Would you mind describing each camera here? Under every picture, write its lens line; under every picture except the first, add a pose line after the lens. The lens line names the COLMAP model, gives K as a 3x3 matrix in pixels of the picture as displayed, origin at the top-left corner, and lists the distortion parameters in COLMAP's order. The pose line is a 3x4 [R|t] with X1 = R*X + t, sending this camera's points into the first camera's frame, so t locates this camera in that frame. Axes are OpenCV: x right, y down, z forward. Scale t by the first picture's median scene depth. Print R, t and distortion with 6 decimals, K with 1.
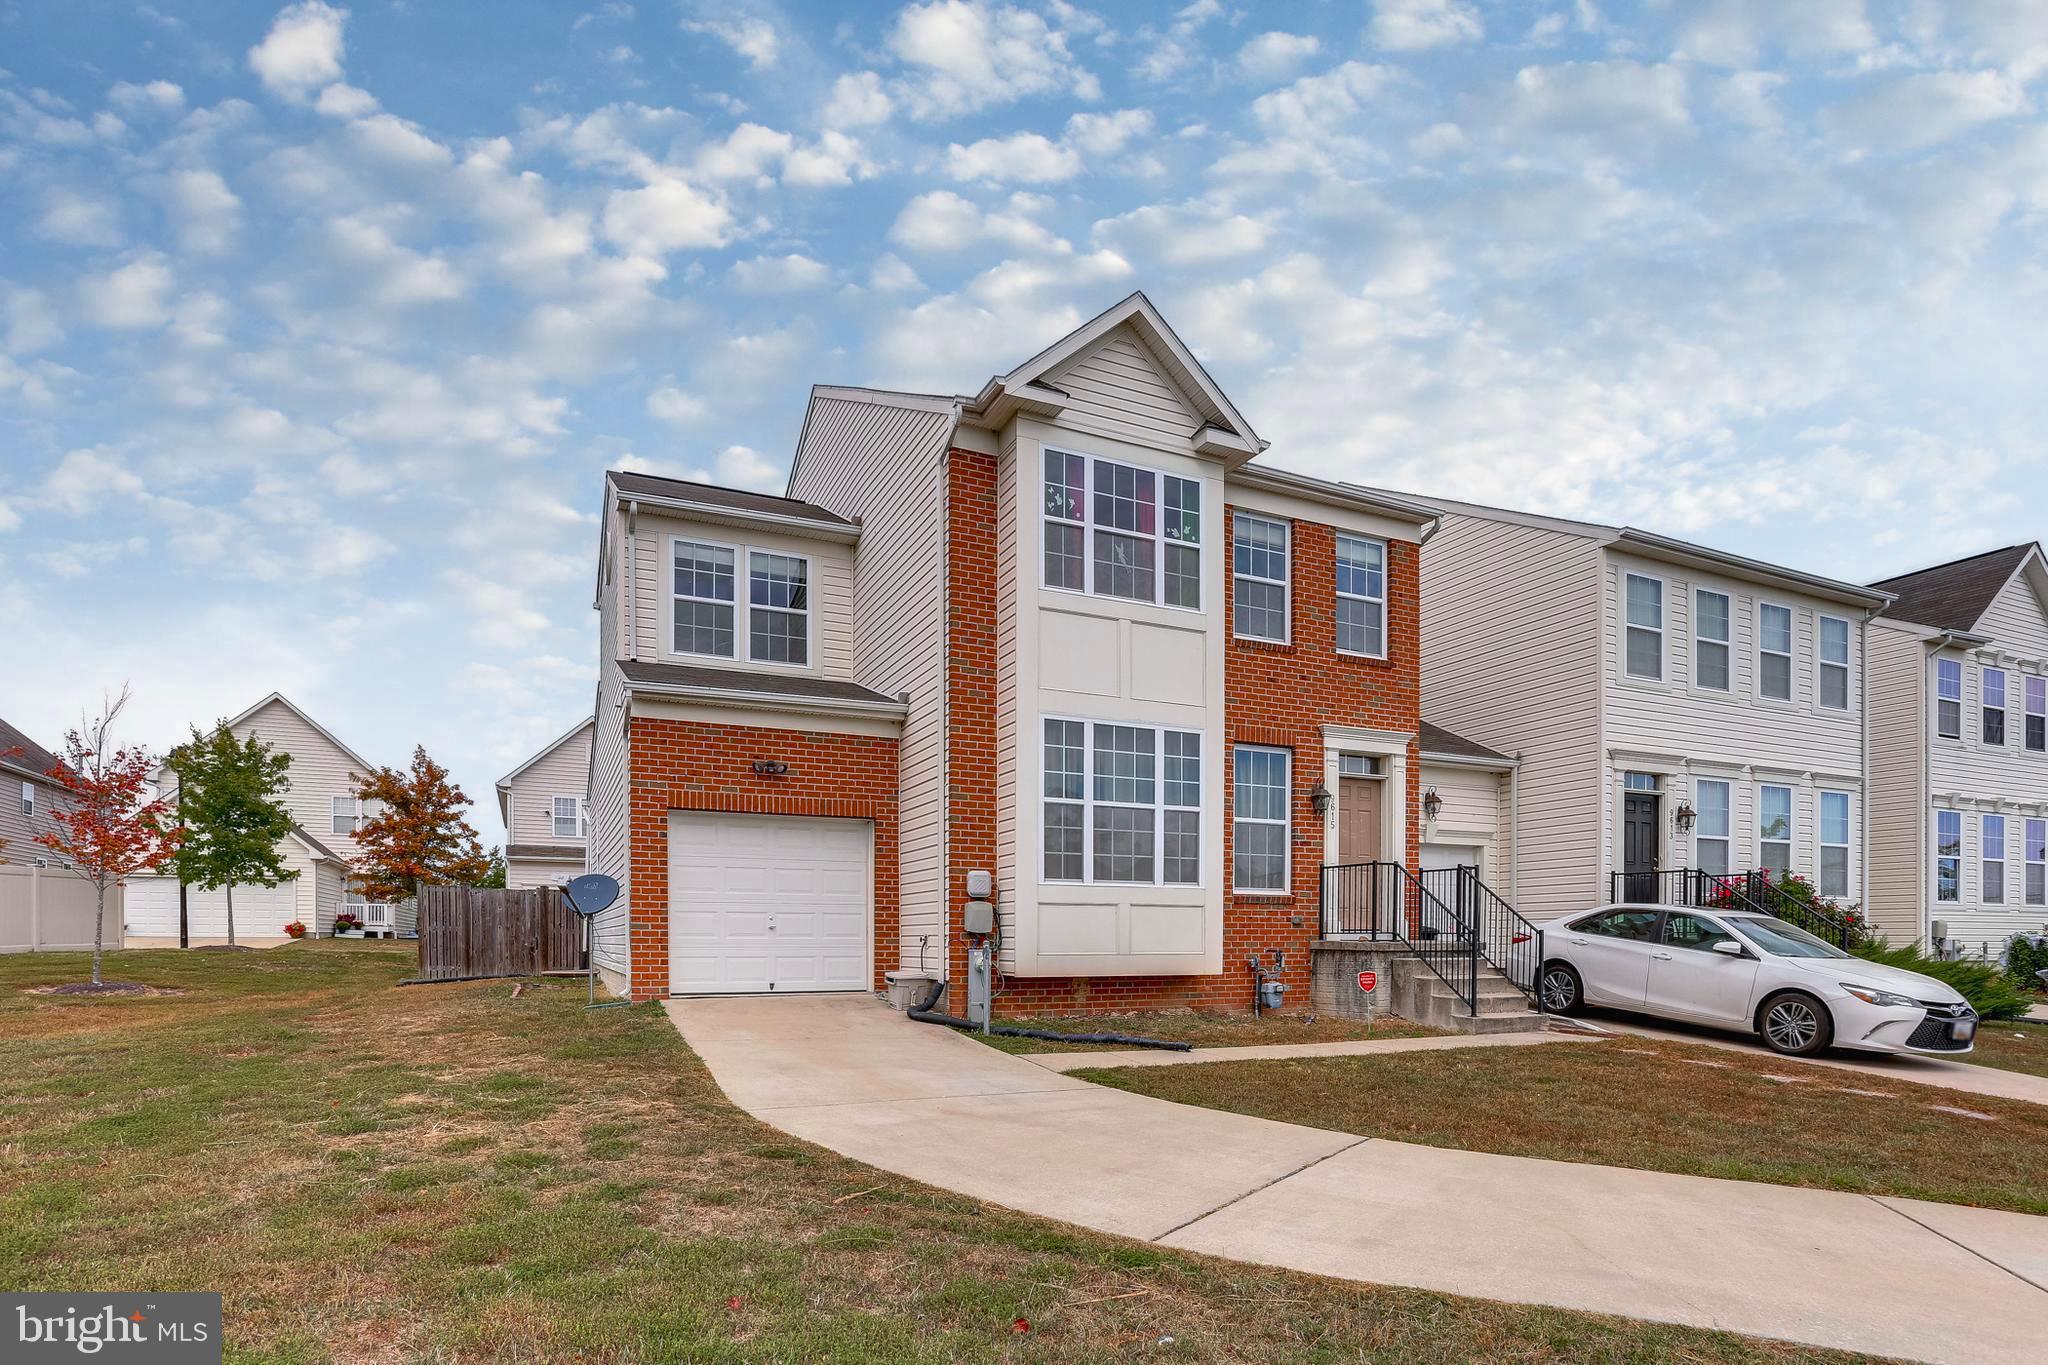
lens RADIAL K [[987.6, 0, 1018.7], [0, 987.6, 696.8], [0, 0, 1]] dist [-0.015712, 0.000540]
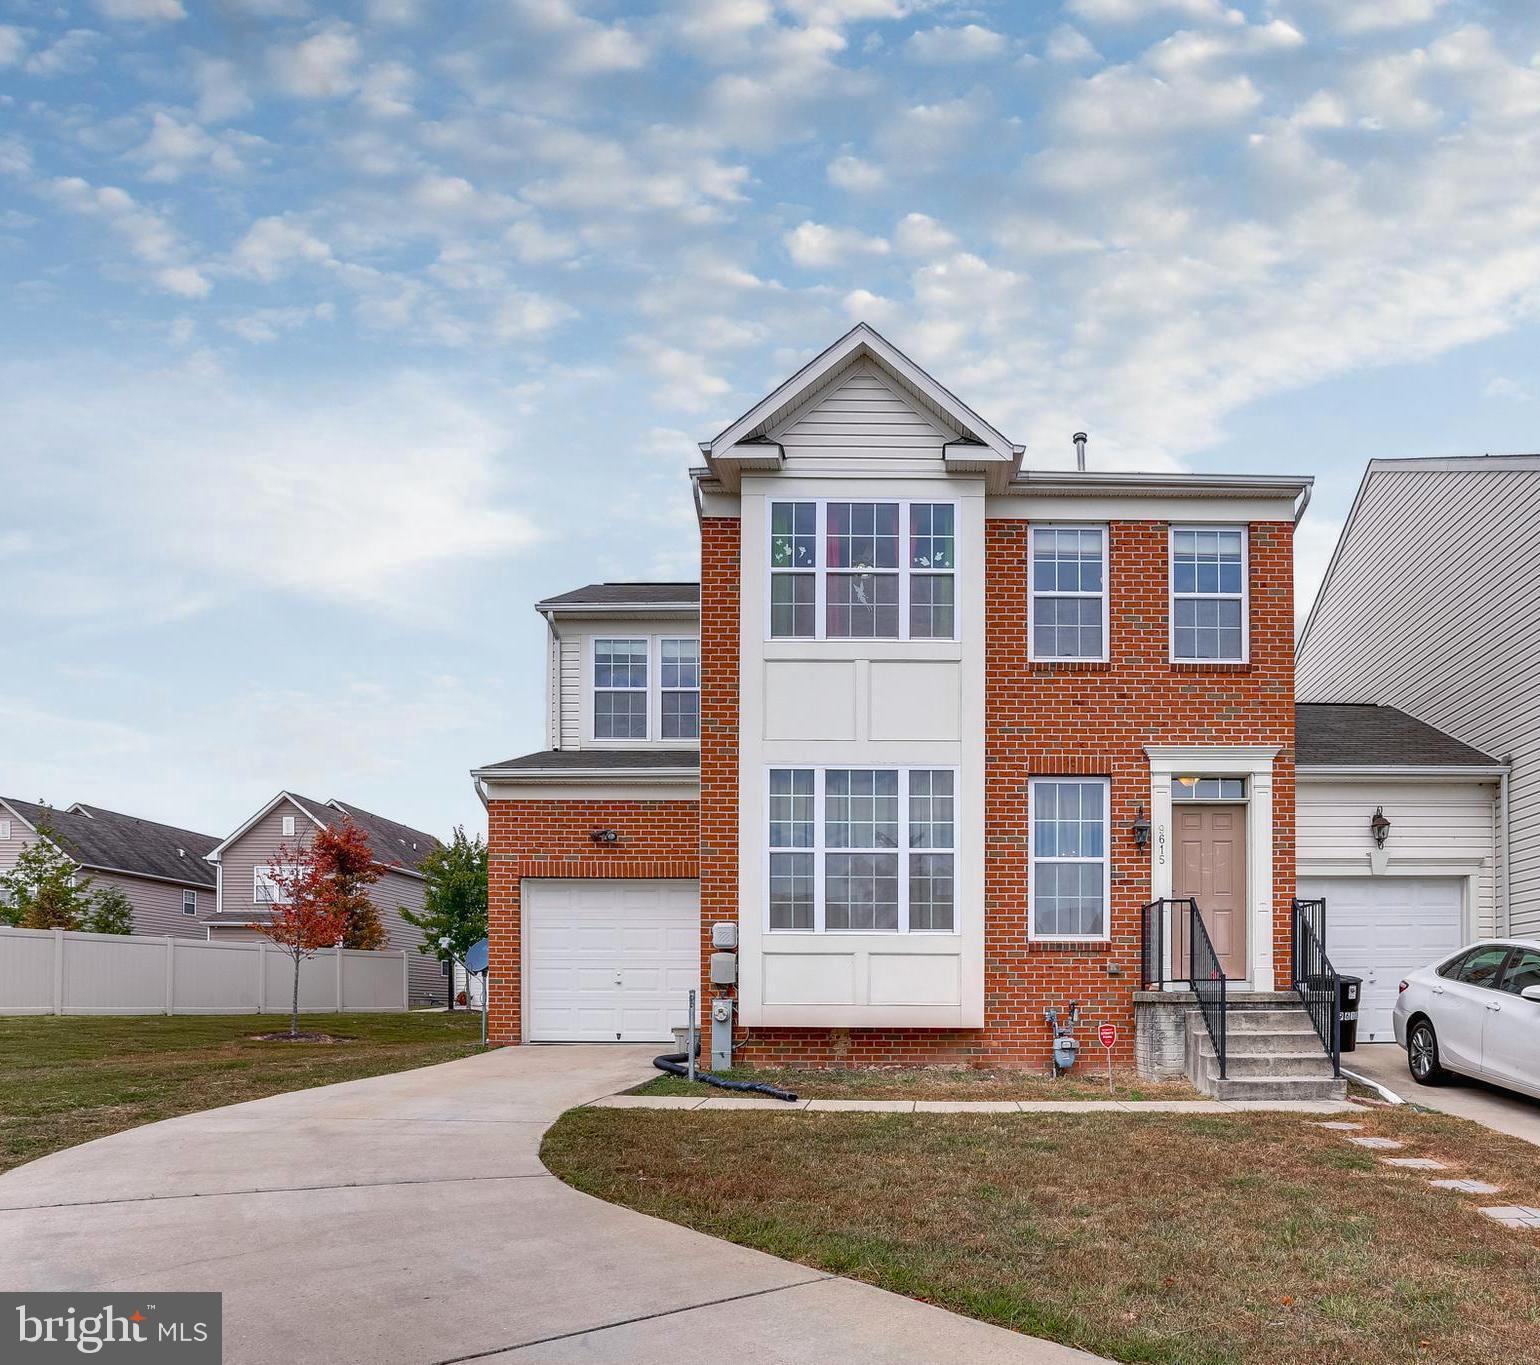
lens RADIAL K [[975.5, 0, 774.2], [0, 975.5, 747.3], [0, 0, 1]] dist [-0.020743, -0.000850]
pose [[0.917910, -0.099772, -0.384040, 0.369797], [0.093345, 0.995005, -0.035393, 0.031629], [0.385652, -0.003361, 0.922638, 0.078428]]
